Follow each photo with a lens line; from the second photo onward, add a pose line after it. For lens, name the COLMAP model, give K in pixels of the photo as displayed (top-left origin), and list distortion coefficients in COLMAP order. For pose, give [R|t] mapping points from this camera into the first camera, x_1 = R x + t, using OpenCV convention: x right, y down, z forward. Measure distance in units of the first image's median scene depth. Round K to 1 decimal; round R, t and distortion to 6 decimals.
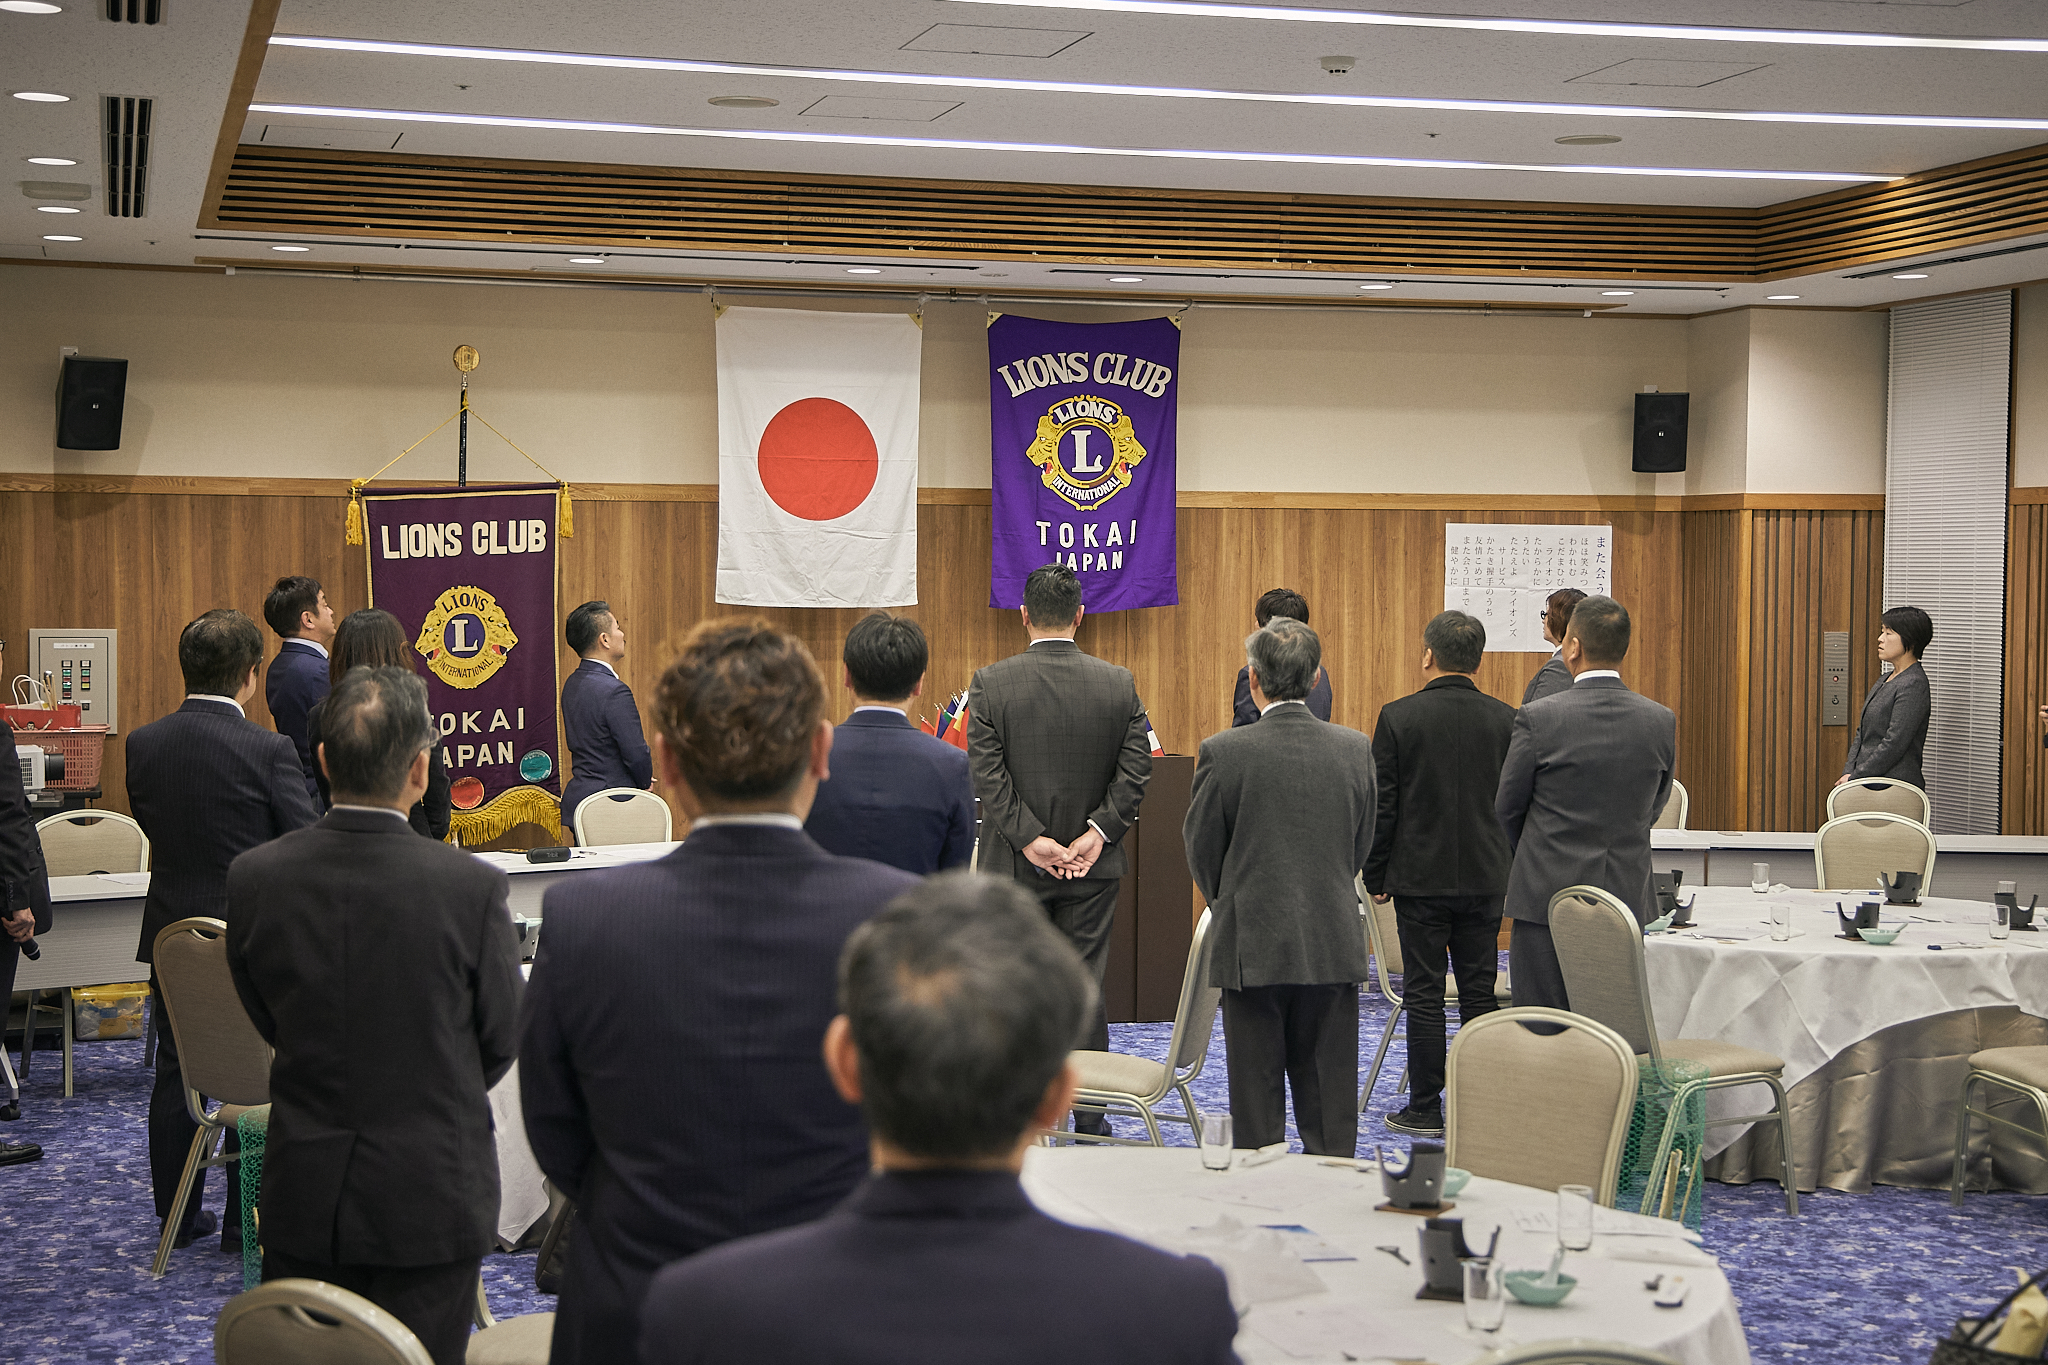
lens RADIAL K [[3175.6, 0, 1014.8], [0, 3175.6, 690.8], [0, 0, 1]] dist [0.206932, 0.000000]
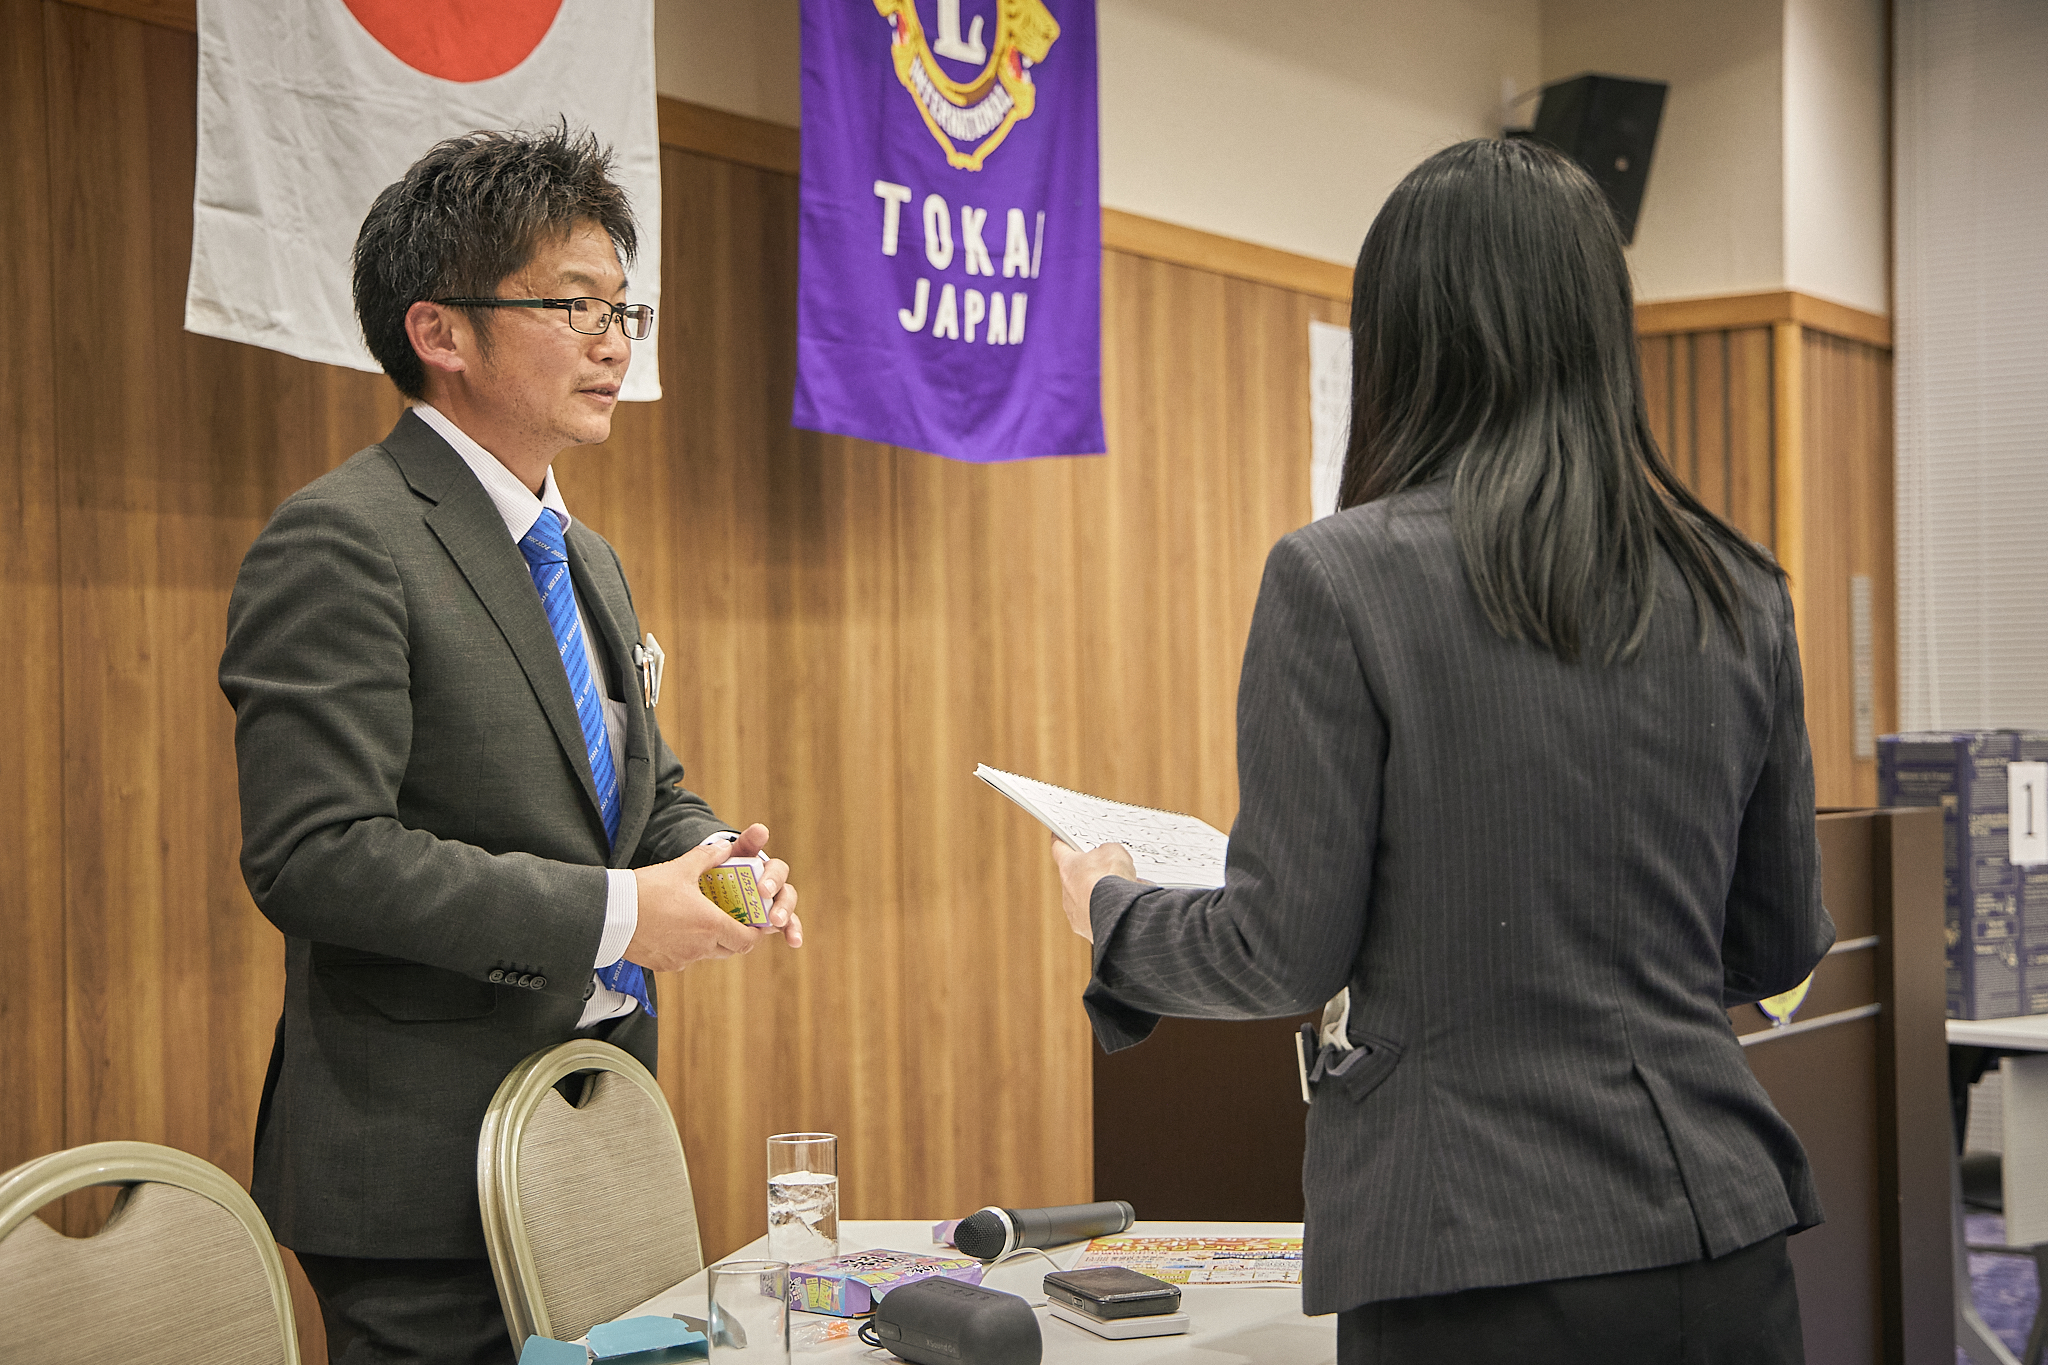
lens RADIAL K [[3444.6, 0, 1089.4], [0, 3444.6, 686.2], [0, 0, 1]] dist [0.211885, 0.000000]
pose [[0.719808, -0.008660, 0.694119, -0.234292], [0.049355, 0.998030, -0.038729, 0.015867], [-0.692417, 0.062136, 0.718817, 0.722225]]
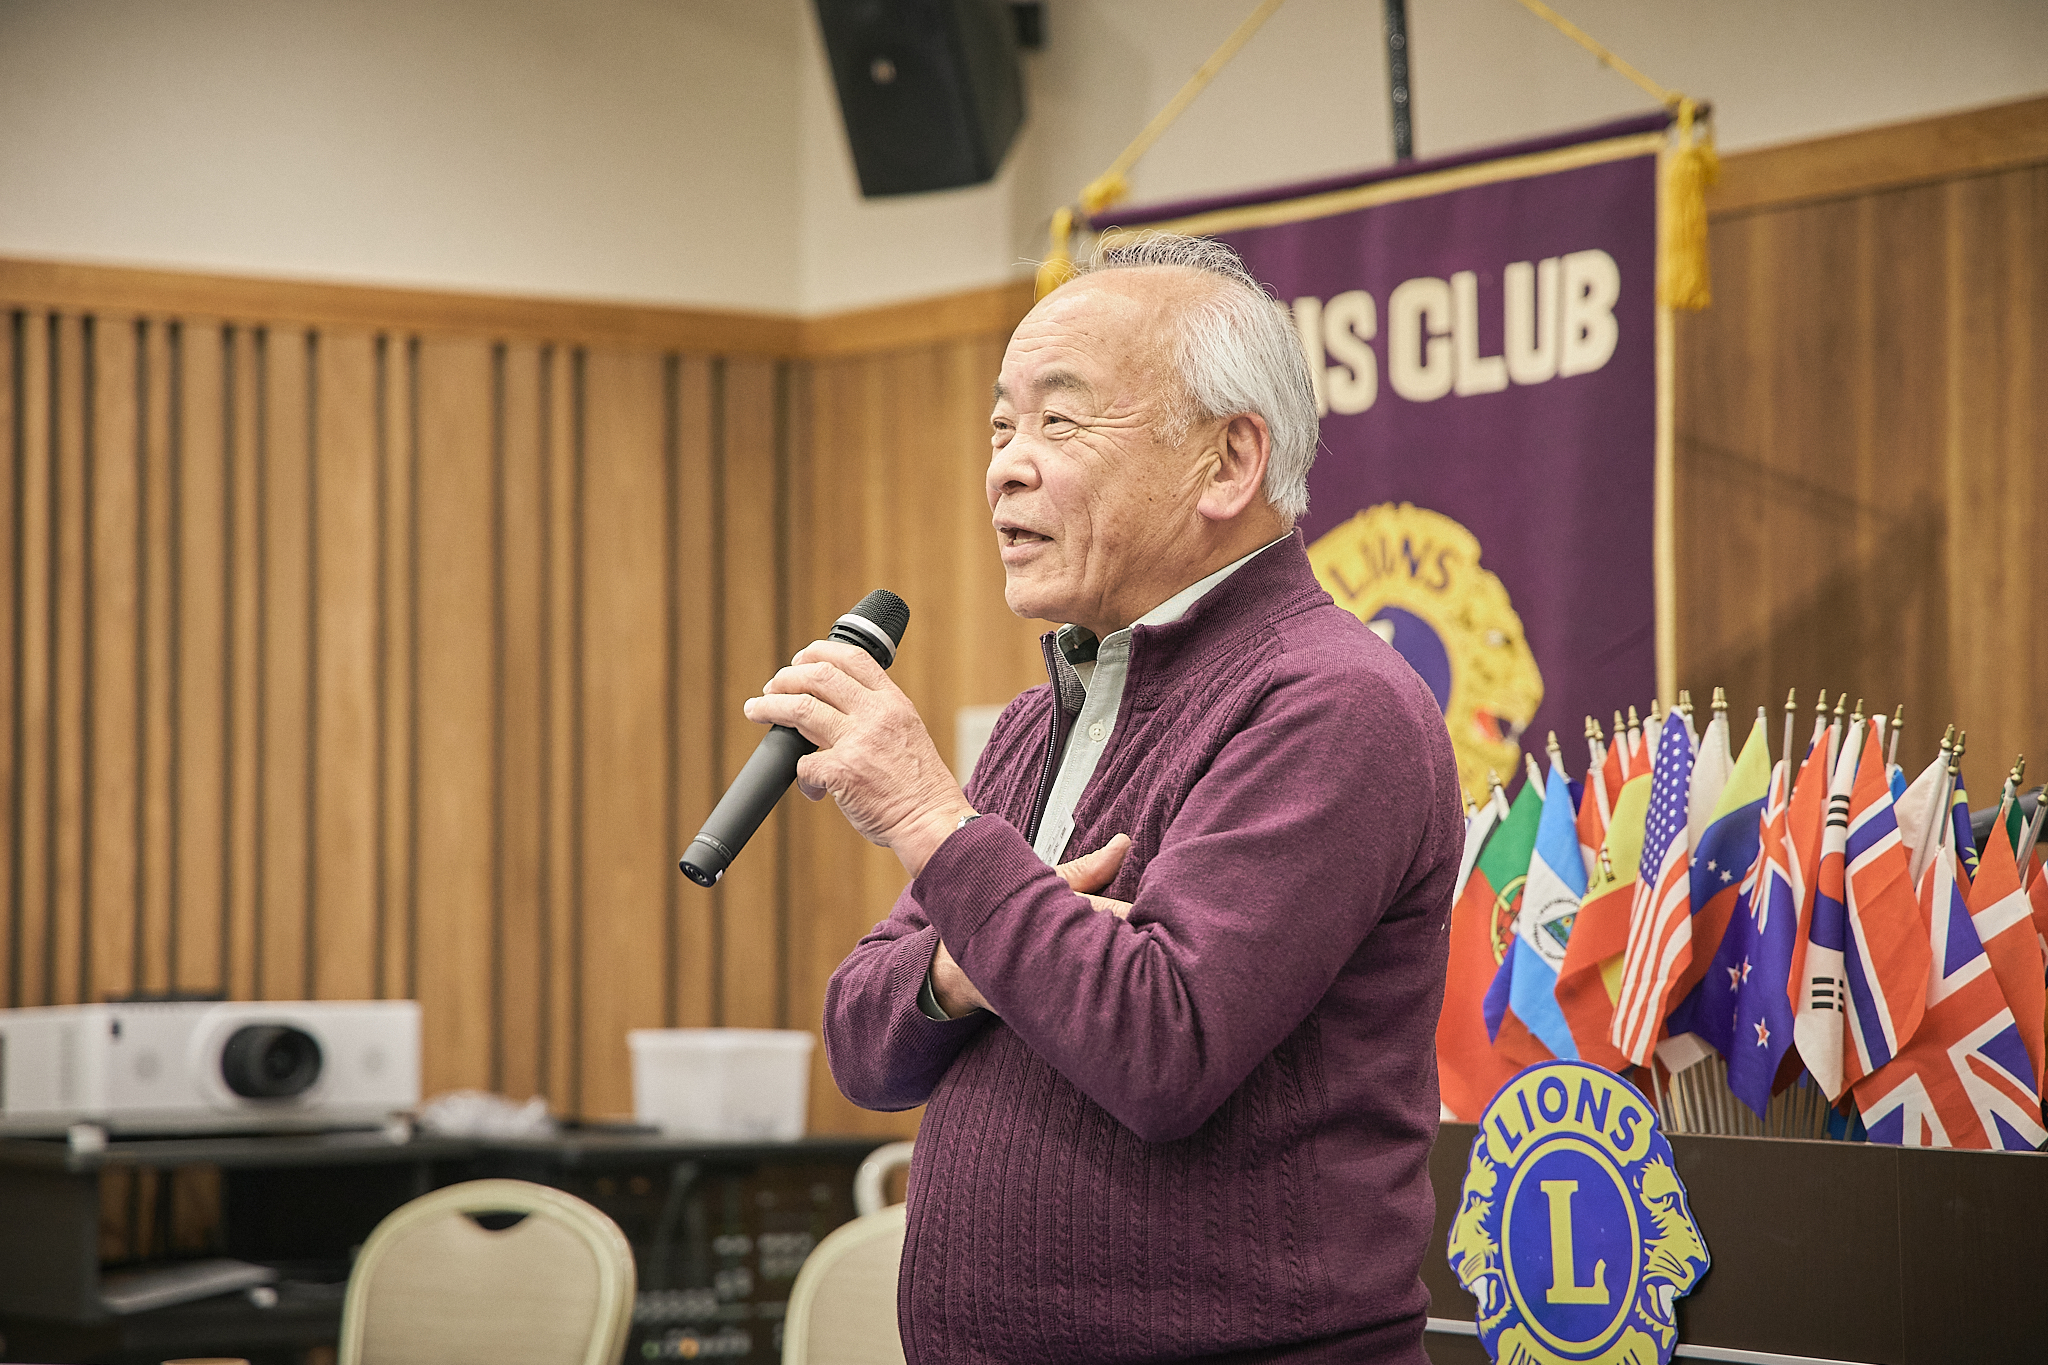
lens RADIAL K [[5800.1, 0, 1165.5], [0, 5800.1, 735.4], [0, 0, 1]] dist [0.967409, 0.000000]
pose [[0.321210, -0.035587, -0.946339, 0.306452], [-0.033859, 0.998223, -0.049031, 0.013937], [0.946402, 0.047791, 0.319435, 0.767597]]
